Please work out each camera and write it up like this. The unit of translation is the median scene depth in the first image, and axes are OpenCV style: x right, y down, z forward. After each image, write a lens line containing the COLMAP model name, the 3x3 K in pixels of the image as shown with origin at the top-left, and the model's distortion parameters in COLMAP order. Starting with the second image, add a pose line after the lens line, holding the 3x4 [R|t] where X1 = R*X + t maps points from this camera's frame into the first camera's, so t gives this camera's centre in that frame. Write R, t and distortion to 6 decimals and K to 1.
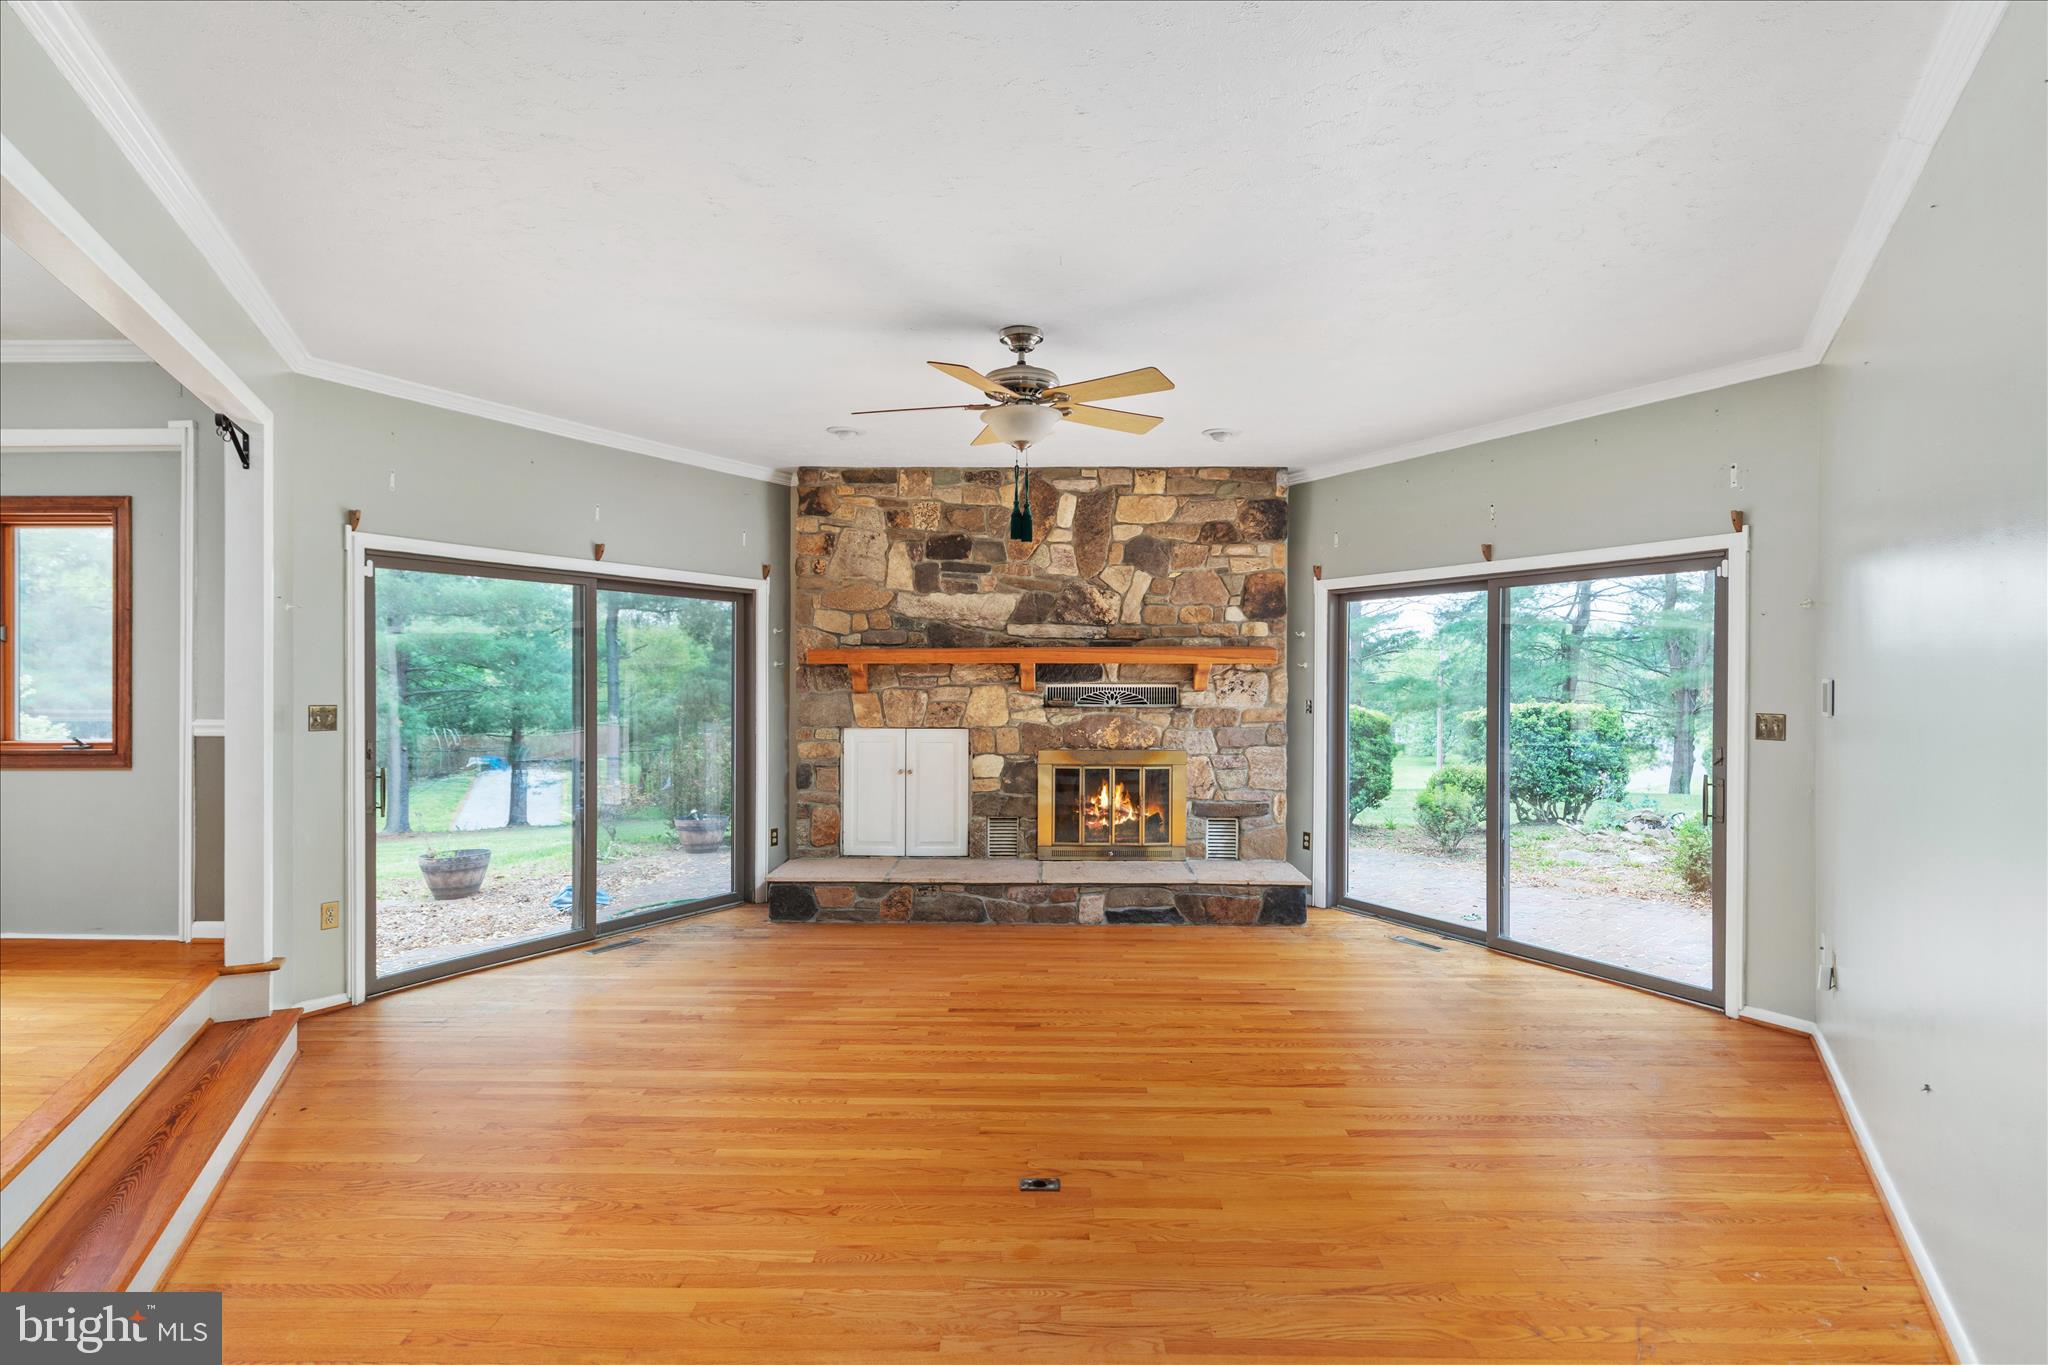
lens RADIAL K [[1045.6, 0, 1028.4], [0, 1045.6, 684.2], [0, 0, 1]] dist [-0.001248, -0.000109]
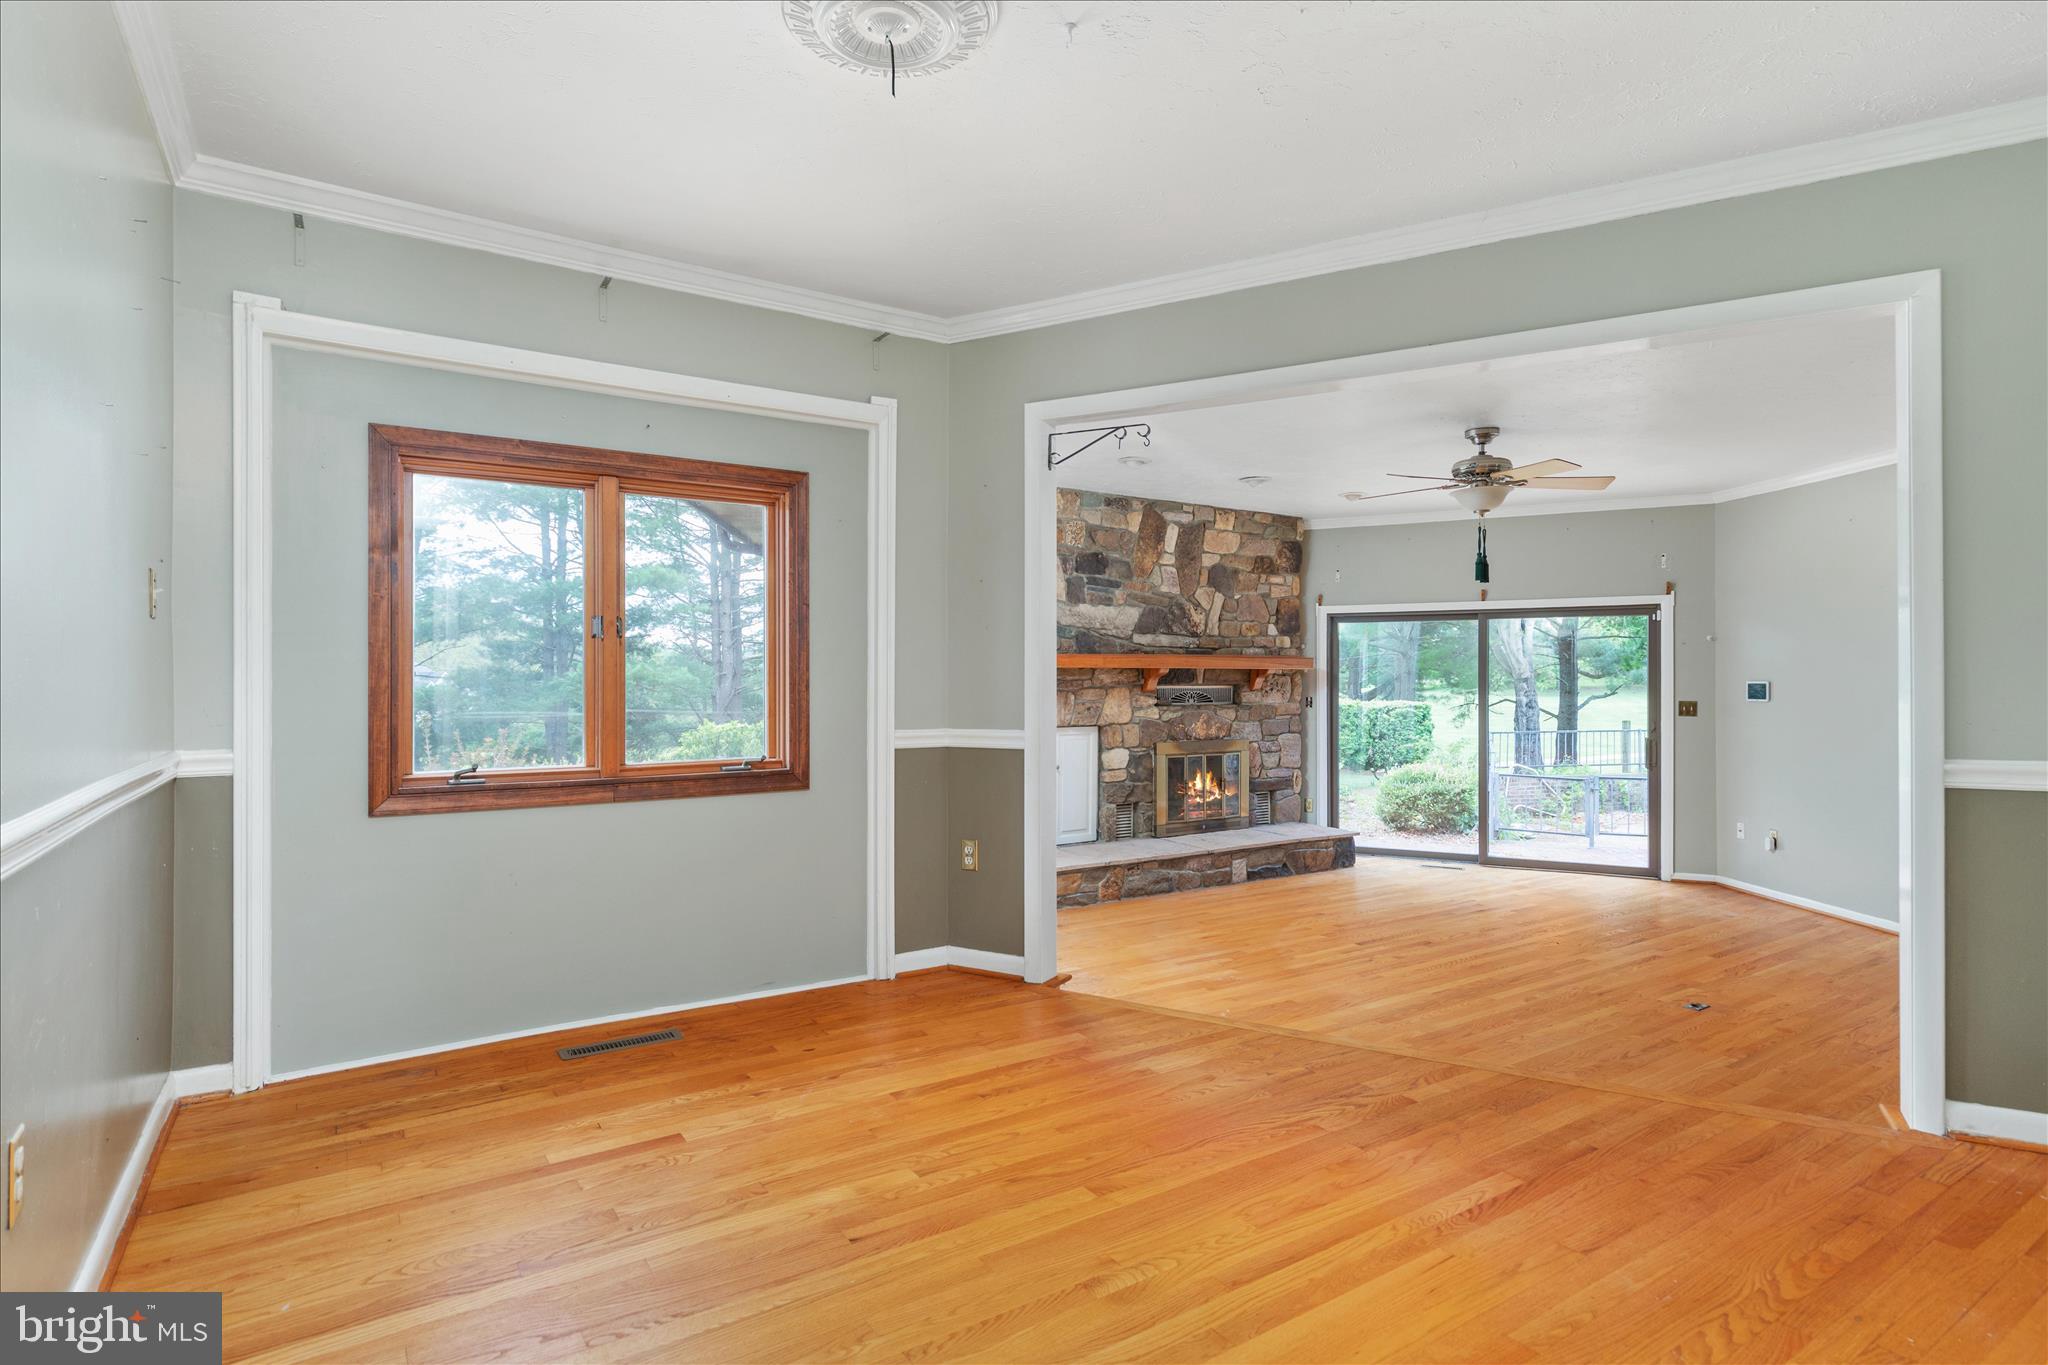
lens RADIAL K [[1045.6, 0, 1035.2], [0, 1045.6, 677.1], [0, 0, 1]] dist [-0.001248, -0.000109]
pose [[0.827611, -0.000370, 0.561302, -0.751456], [0.004516, 0.999972, -0.005998, -0.003635], [-0.561284, 0.007499, 0.827589, 0.115626]]
